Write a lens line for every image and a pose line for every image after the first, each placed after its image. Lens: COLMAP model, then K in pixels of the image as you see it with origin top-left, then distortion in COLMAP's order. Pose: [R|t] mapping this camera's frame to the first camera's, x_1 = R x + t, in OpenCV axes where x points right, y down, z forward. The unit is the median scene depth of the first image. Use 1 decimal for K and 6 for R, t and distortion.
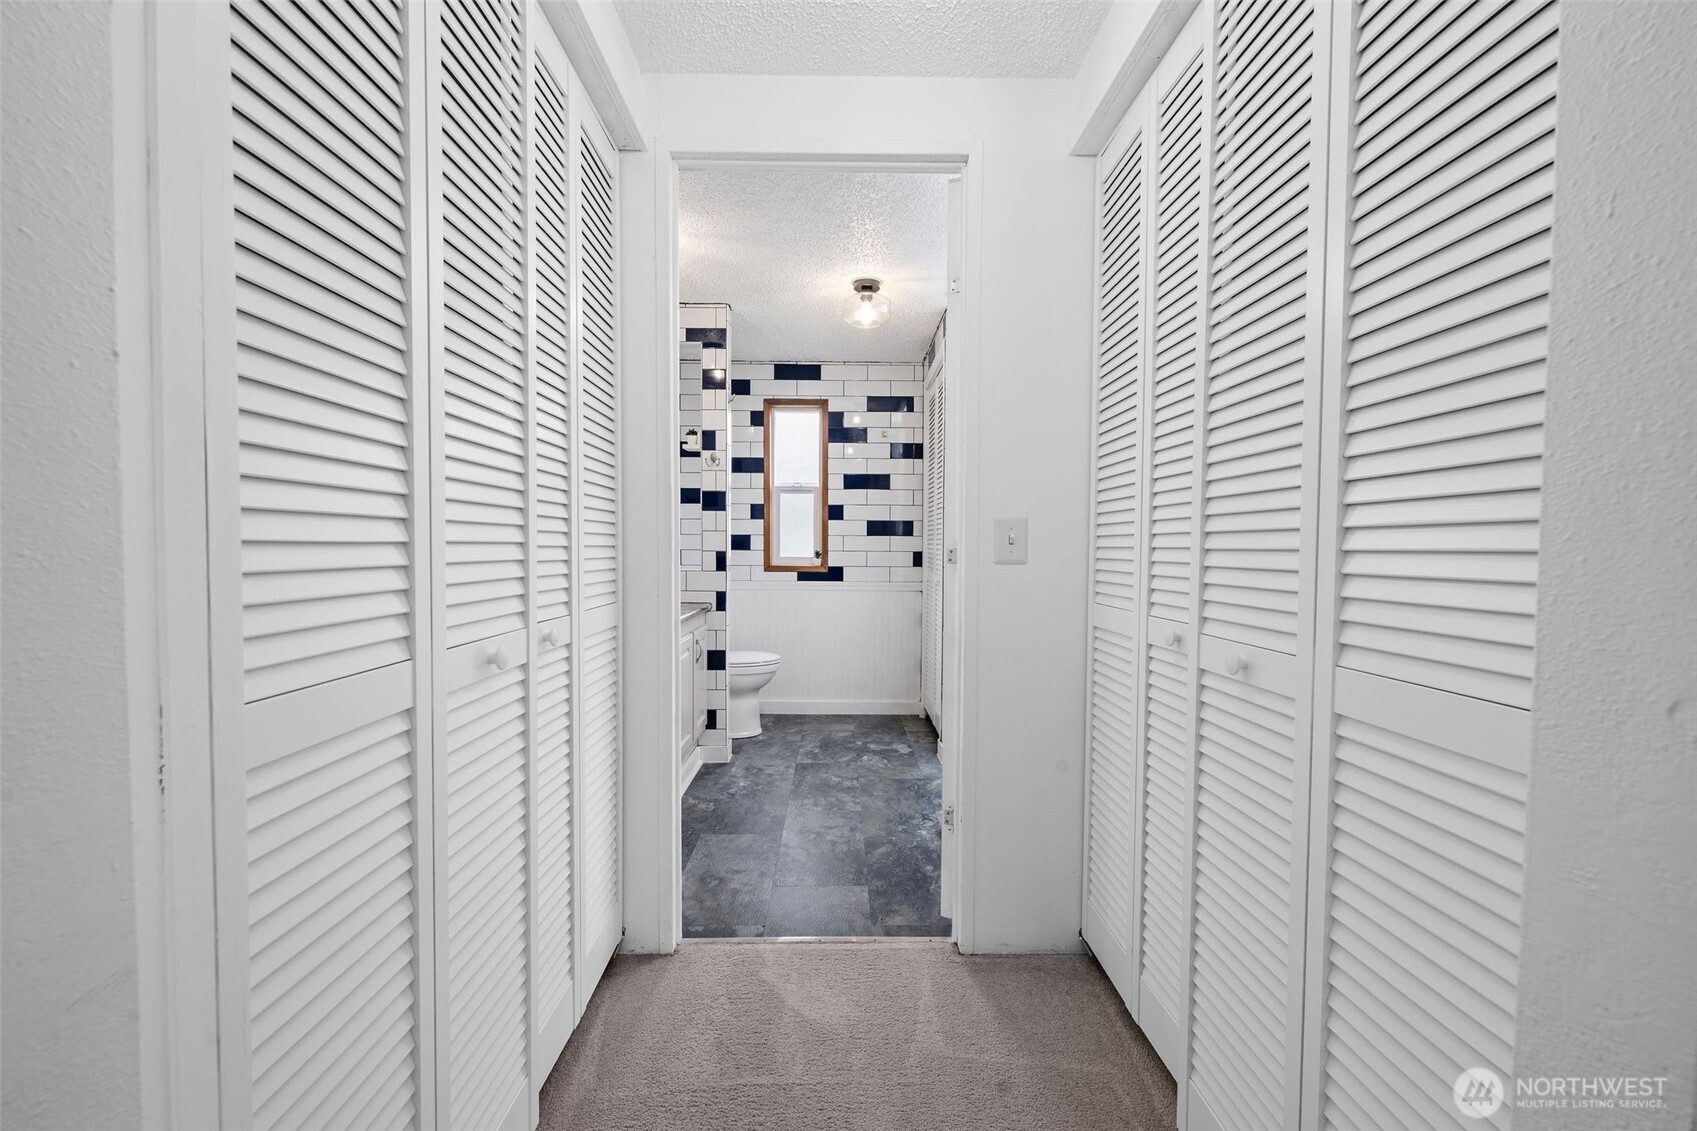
lens RADIAL K [[670.1, 0, 848.4], [0, 670.1, 567.0], [0, 0, 1]] dist [-0.000255, -0.000236]
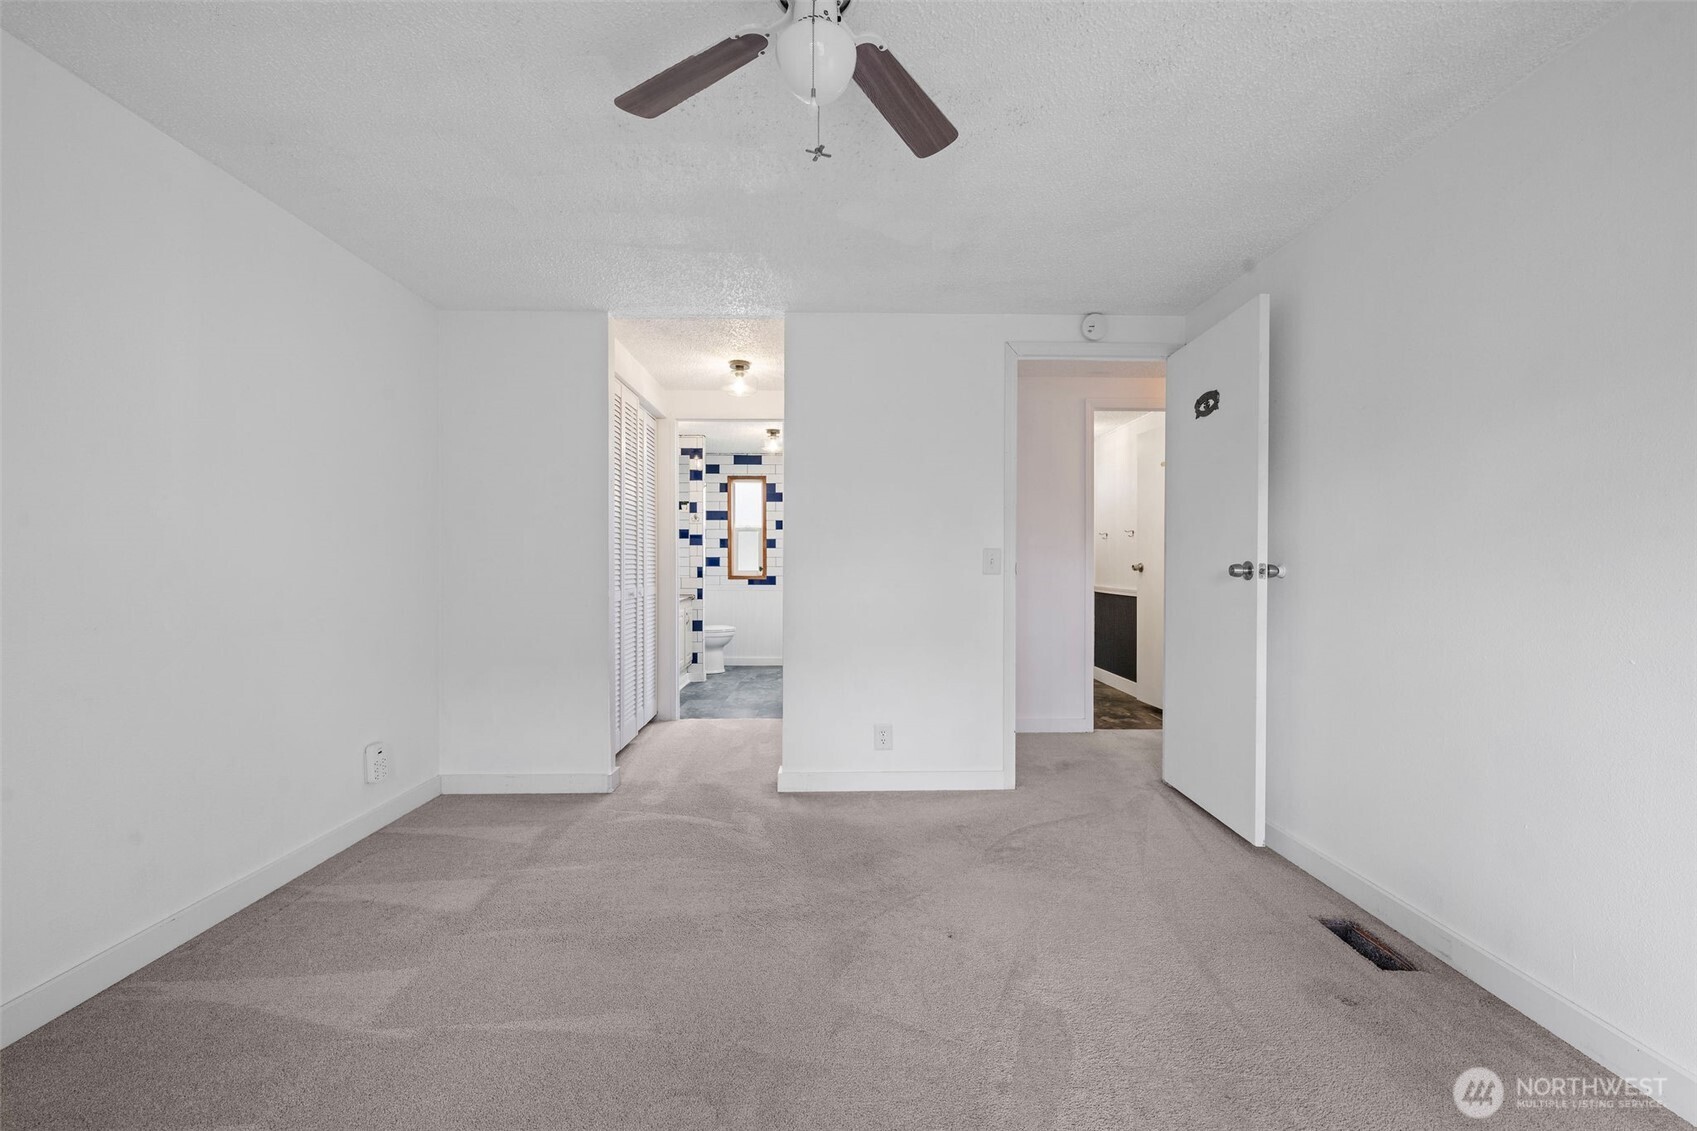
lens RADIAL K [[670.1, 0, 848.9], [0, 670.1, 565.6], [0, 0, 1]] dist [-0.000255, -0.000236]
pose [[0.999929, -0.006000, 0.010266, 0.161437], [0.006278, 0.999608, -0.027296, 0.020703], [-0.010099, 0.027359, 0.999575, -0.681991]]
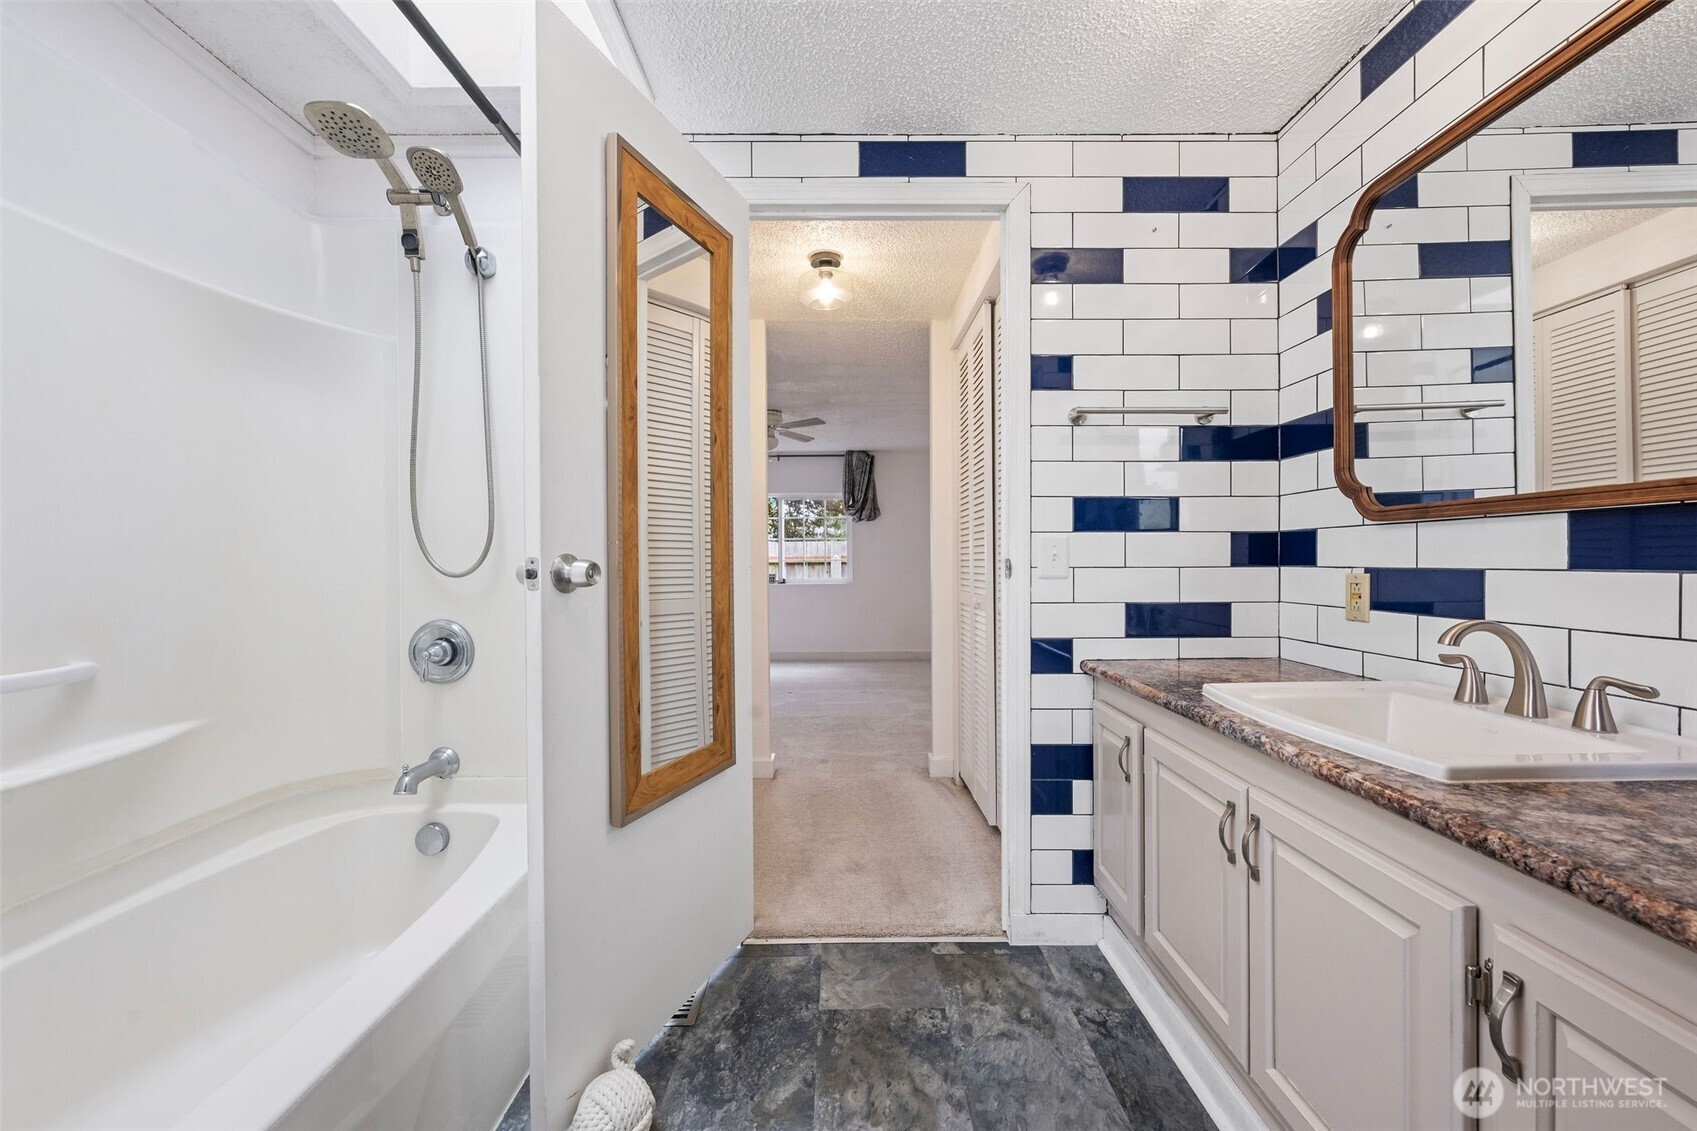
lens RADIAL K [[670.1, 0, 849.1], [0, 670.1, 564.1], [0, 0, 1]] dist [-0.000255, -0.000236]
pose [[-0.999919, 0.007304, 0.010430, -0.011389], [0.007665, 0.999359, 0.034976, -0.037474], [-0.010168, 0.035053, -0.999334, 1.143832]]
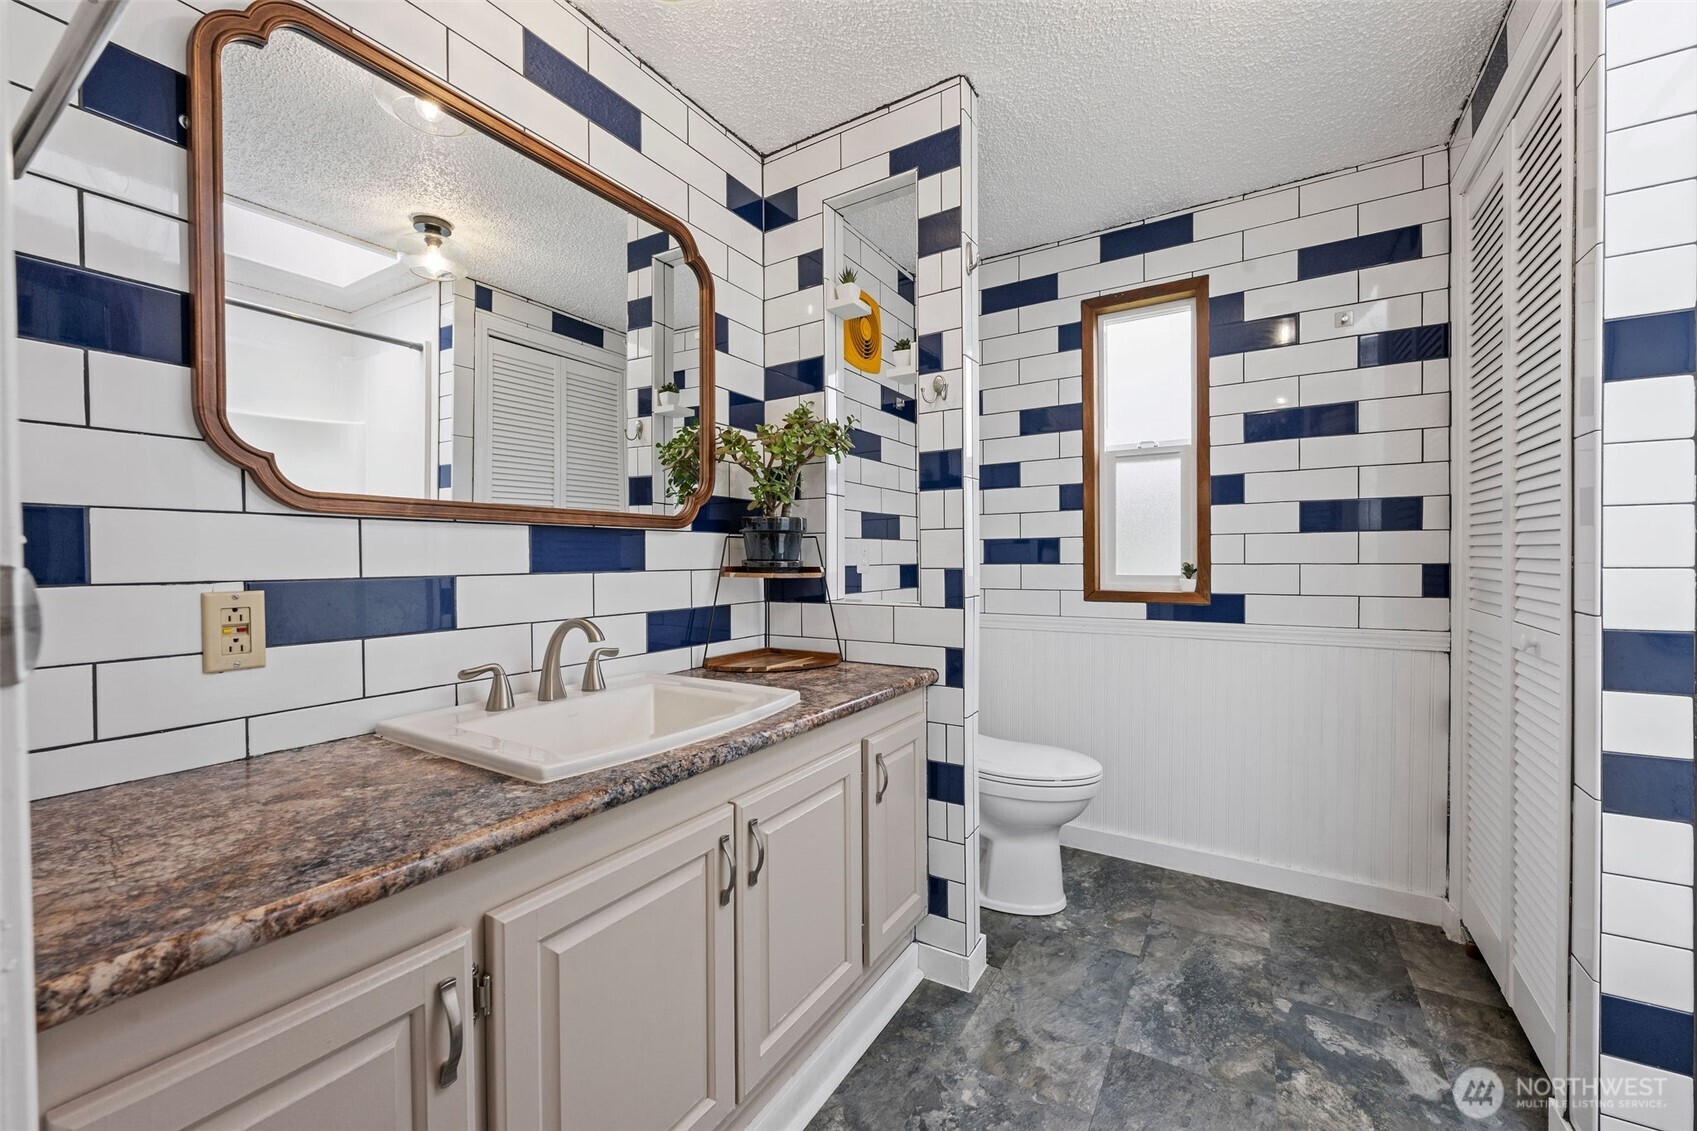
lens RADIAL K [[670.1, 0, 847.6], [0, 670.1, 566.9], [0, 0, 1]] dist [-0.000255, -0.000236]
pose [[0.845537, -0.005940, -0.533884, 0.009539], [-0.002673, 0.999878, -0.015359, -0.013371], [0.533910, 0.014414, 0.845418, 0.420110]]
